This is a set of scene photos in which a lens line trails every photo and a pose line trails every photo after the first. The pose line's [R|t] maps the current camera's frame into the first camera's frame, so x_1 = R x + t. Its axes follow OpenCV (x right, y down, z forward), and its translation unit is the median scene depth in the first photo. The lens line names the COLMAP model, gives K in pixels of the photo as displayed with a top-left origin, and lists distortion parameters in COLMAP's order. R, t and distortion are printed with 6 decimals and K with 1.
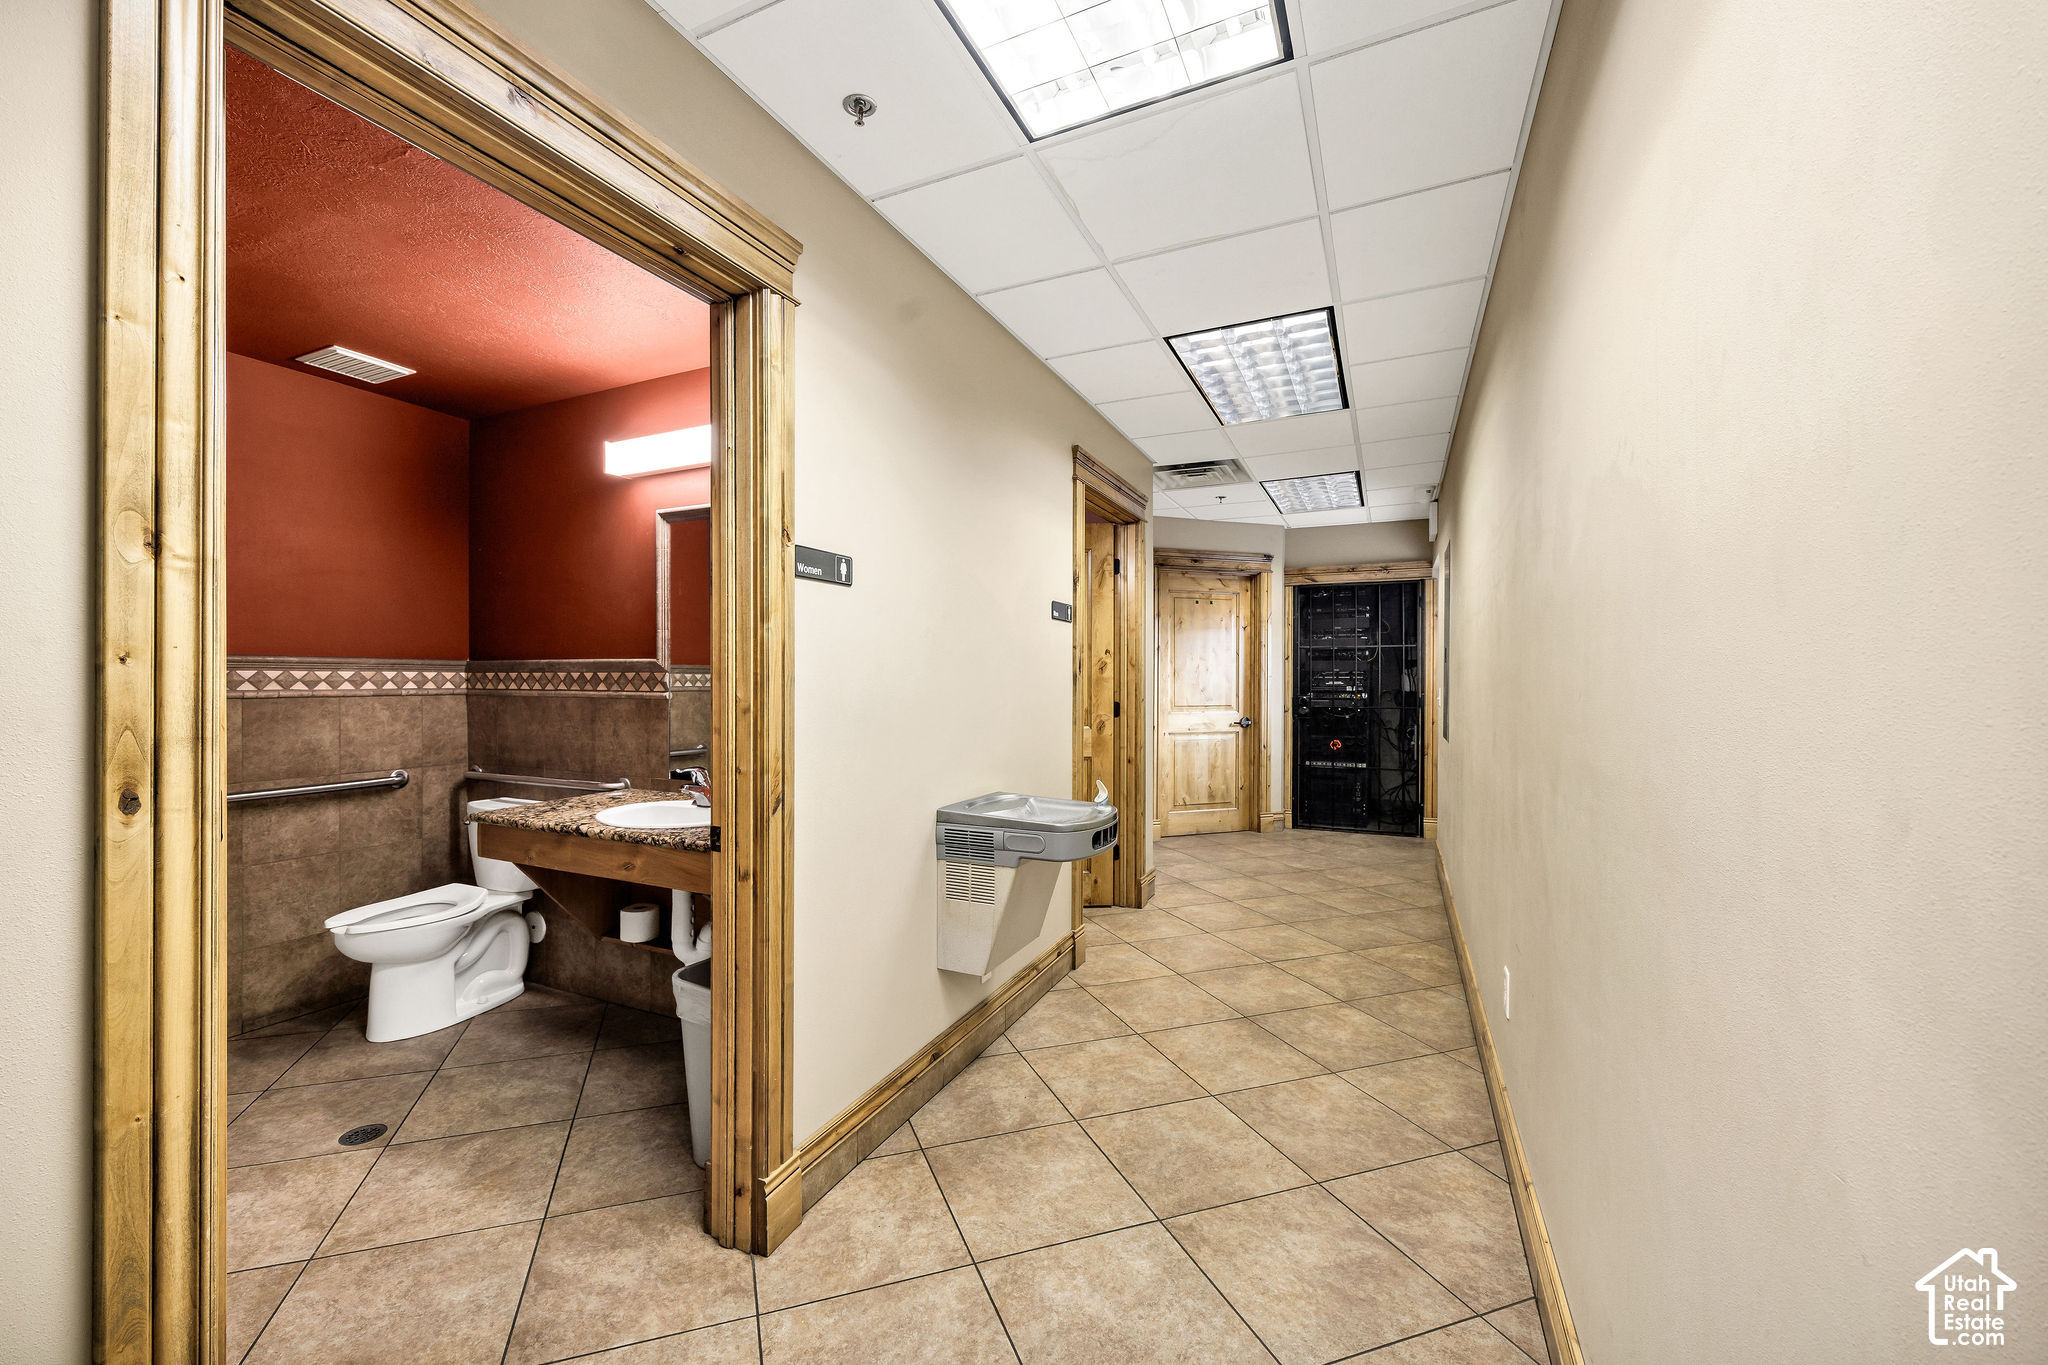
lens RADIAL K [[821.2, 0, 1016.4], [0, 821.2, 686.5], [0, 0, 1]] dist [-0.001200, -0.000457]
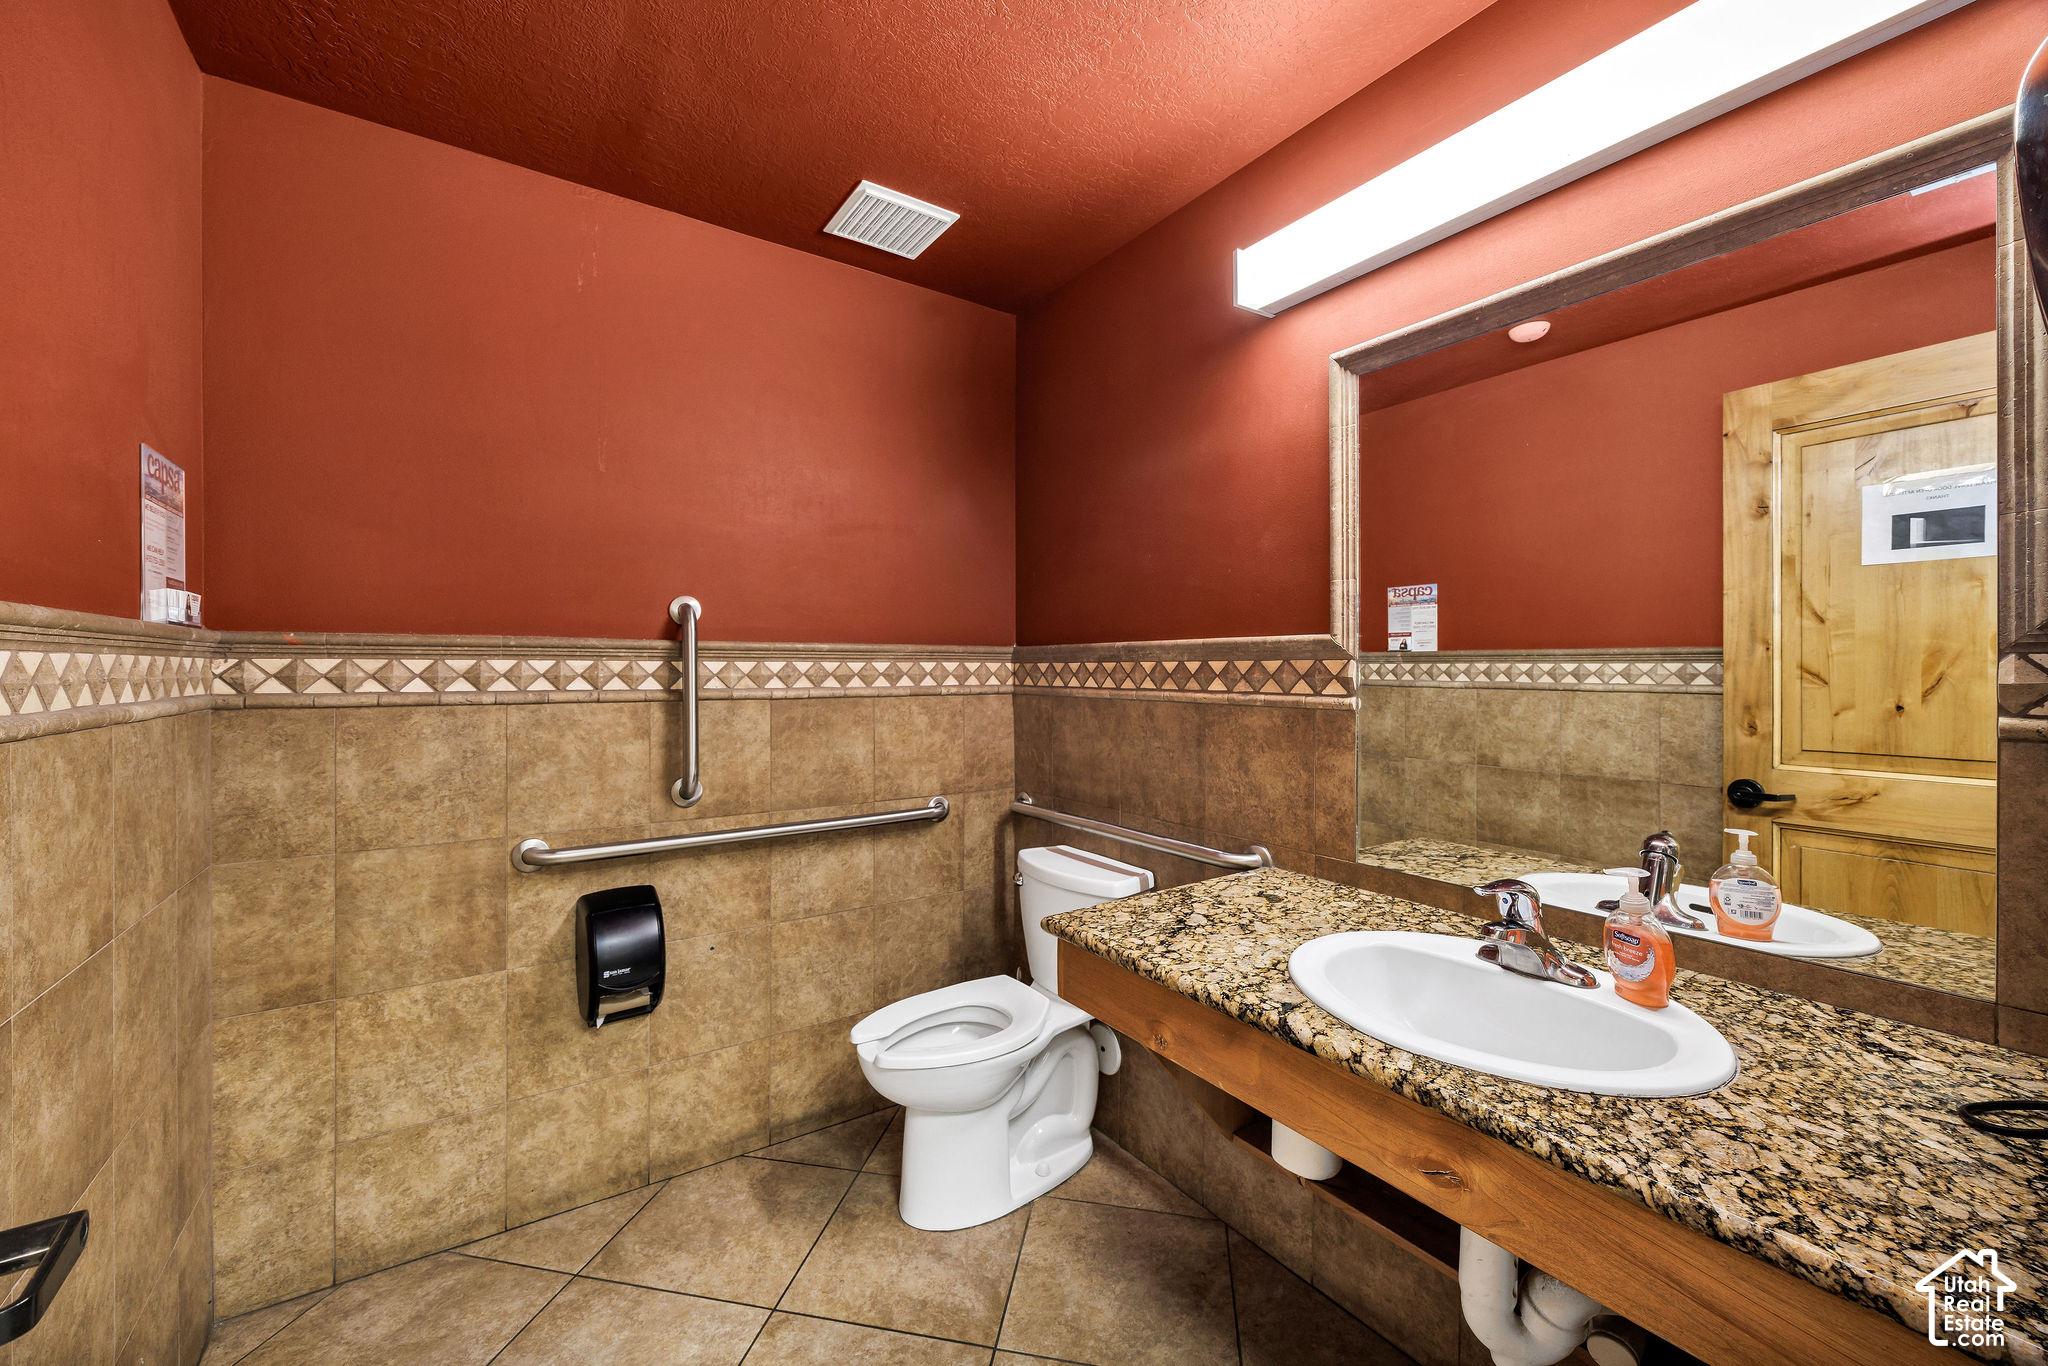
lens RADIAL K [[821.2, 0, 1024.3], [0, 821.2, 675.3], [0, 0, 1]] dist [-0.001200, -0.000457]
pose [[0.860923, 0.000014, -0.508735, -0.327068], [-0.001085, 0.999998, -0.001807, -0.005612], [0.508734, 0.002108, 0.860921, 0.425564]]
